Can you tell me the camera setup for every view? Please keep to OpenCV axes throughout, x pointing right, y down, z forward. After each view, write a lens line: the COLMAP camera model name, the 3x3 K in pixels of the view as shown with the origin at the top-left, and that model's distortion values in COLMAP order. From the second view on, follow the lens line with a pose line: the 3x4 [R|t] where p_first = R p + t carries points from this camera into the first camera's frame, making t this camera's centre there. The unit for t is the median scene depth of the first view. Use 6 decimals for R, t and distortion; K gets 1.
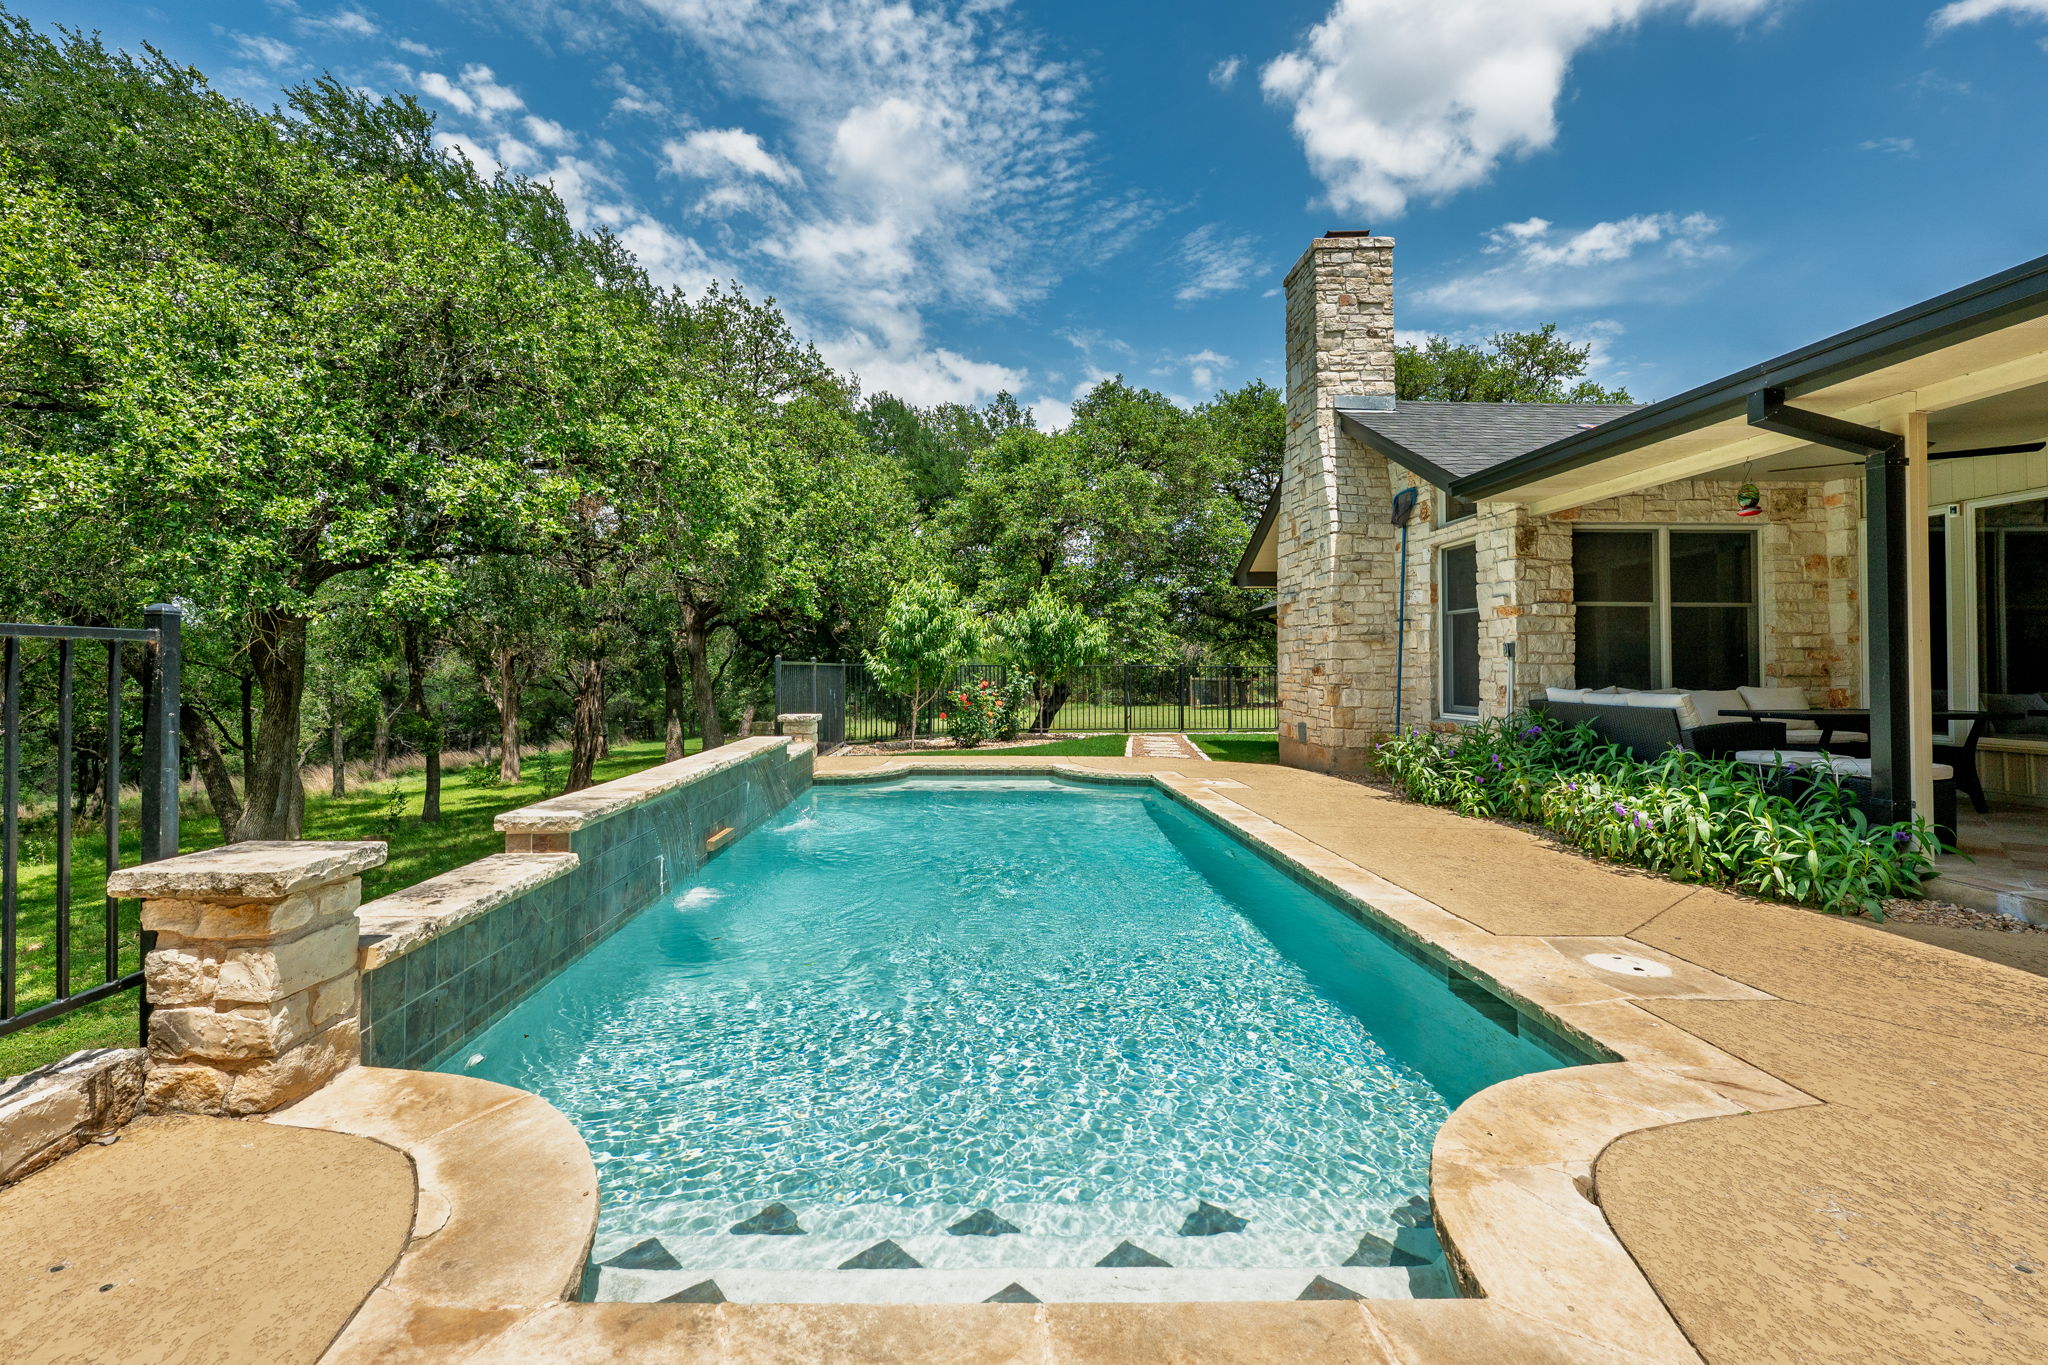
lens RADIAL K [[988.7, 0, 1016.3], [0, 988.7, 649.2], [0, 0, 1]] dist [0.004152, -0.000316]
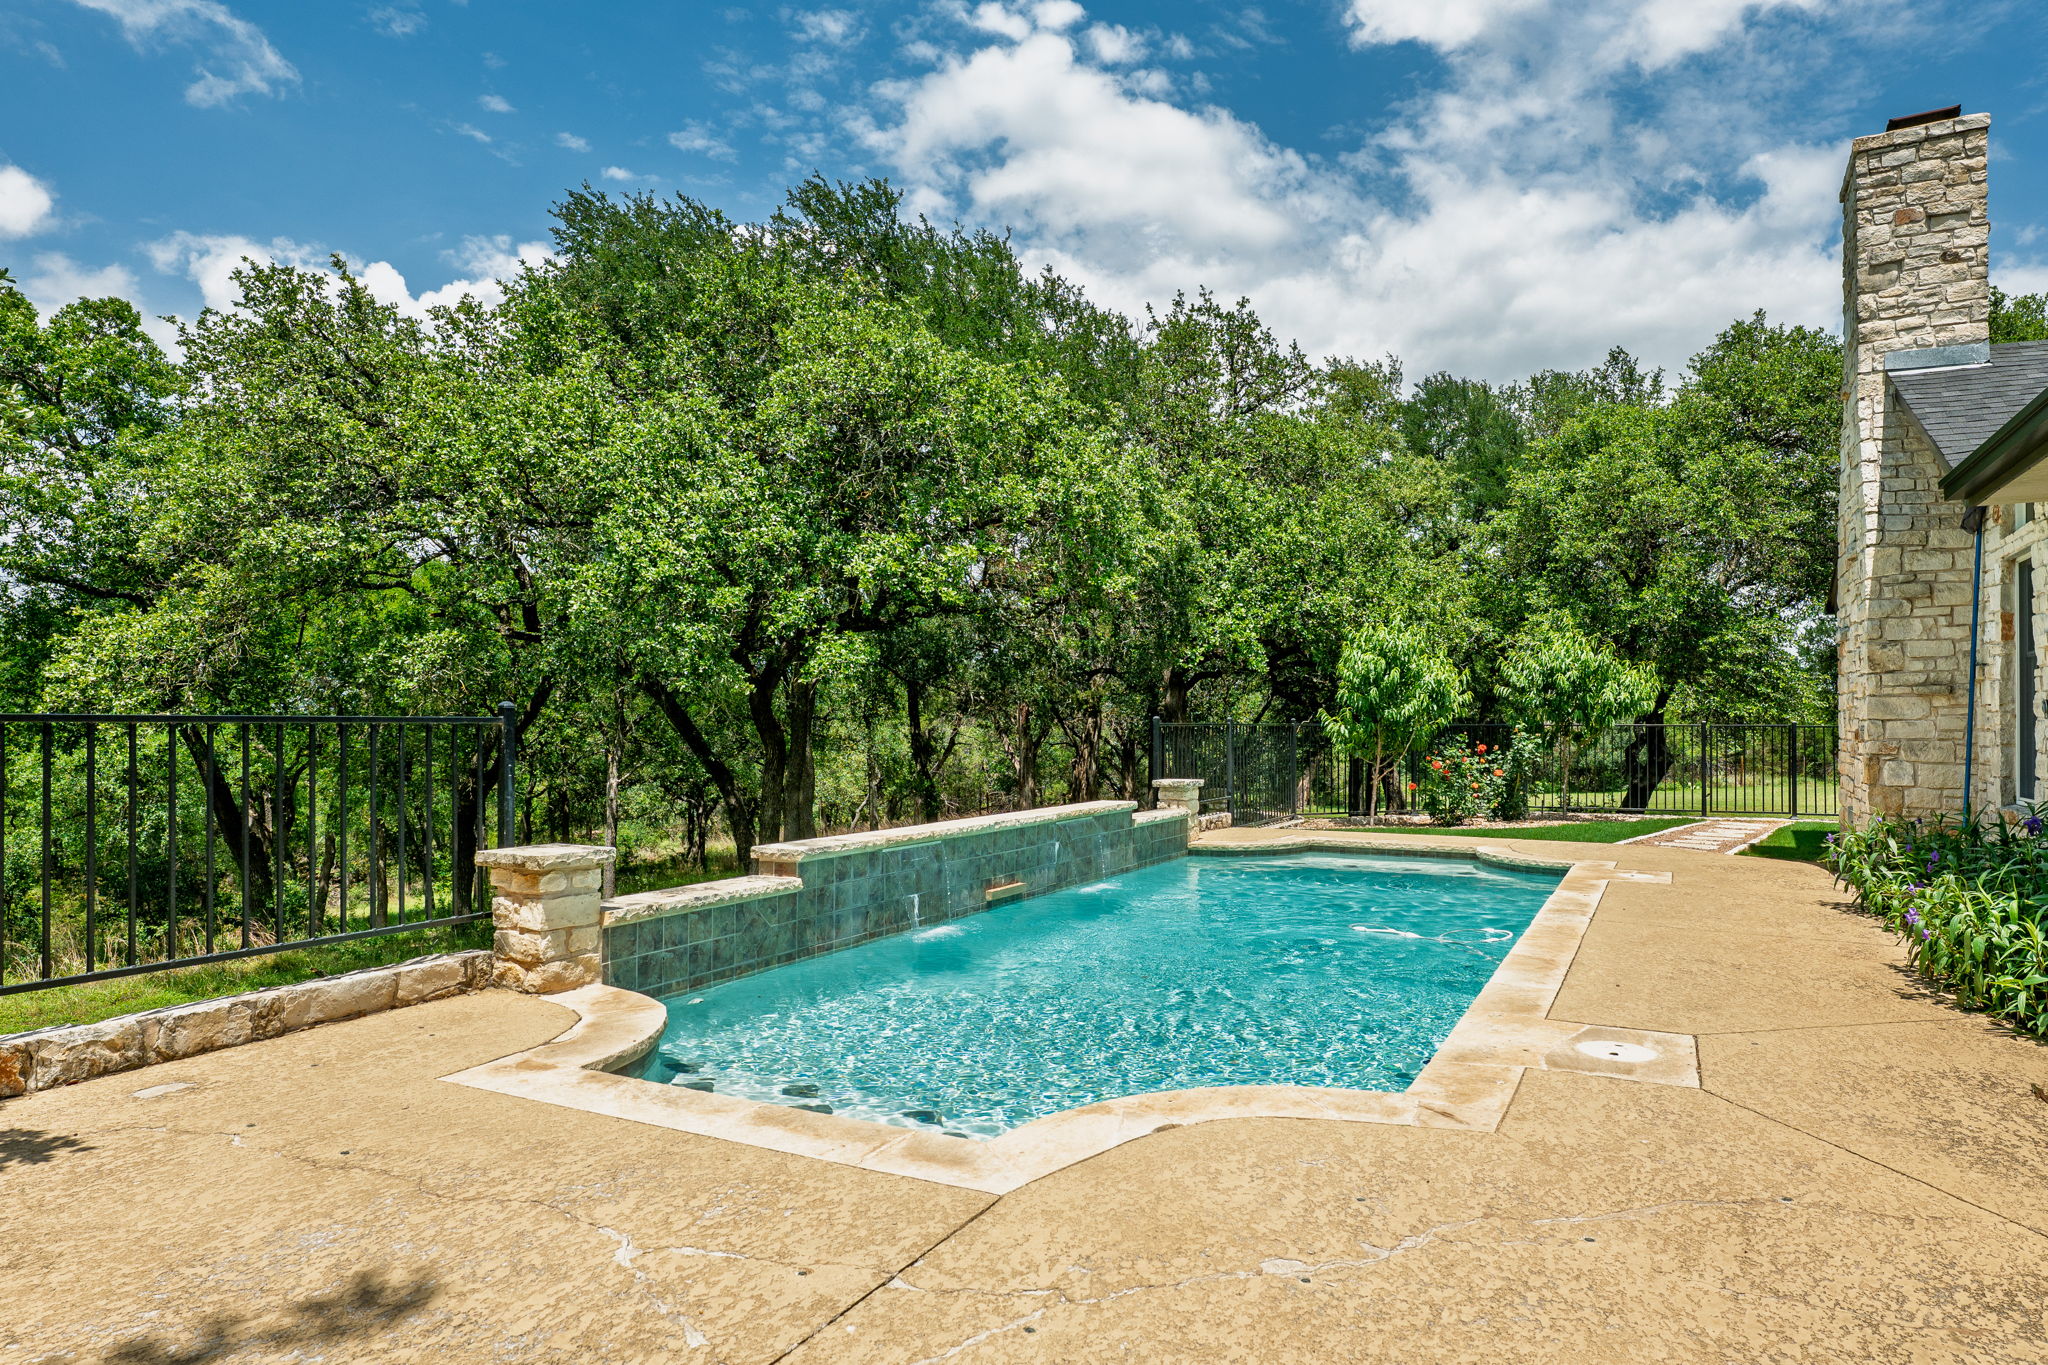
lens RADIAL K [[1257.9, 0, 1030.8], [0, 1257.9, 719.5], [0, 0, 1]] dist [0.002029, 0.000488]
pose [[0.875923, -0.001475, -0.482449, 0.236732], [0.009108, 0.999868, 0.013479, -0.008617], [0.482365, -0.016200, 0.875821, -0.114555]]
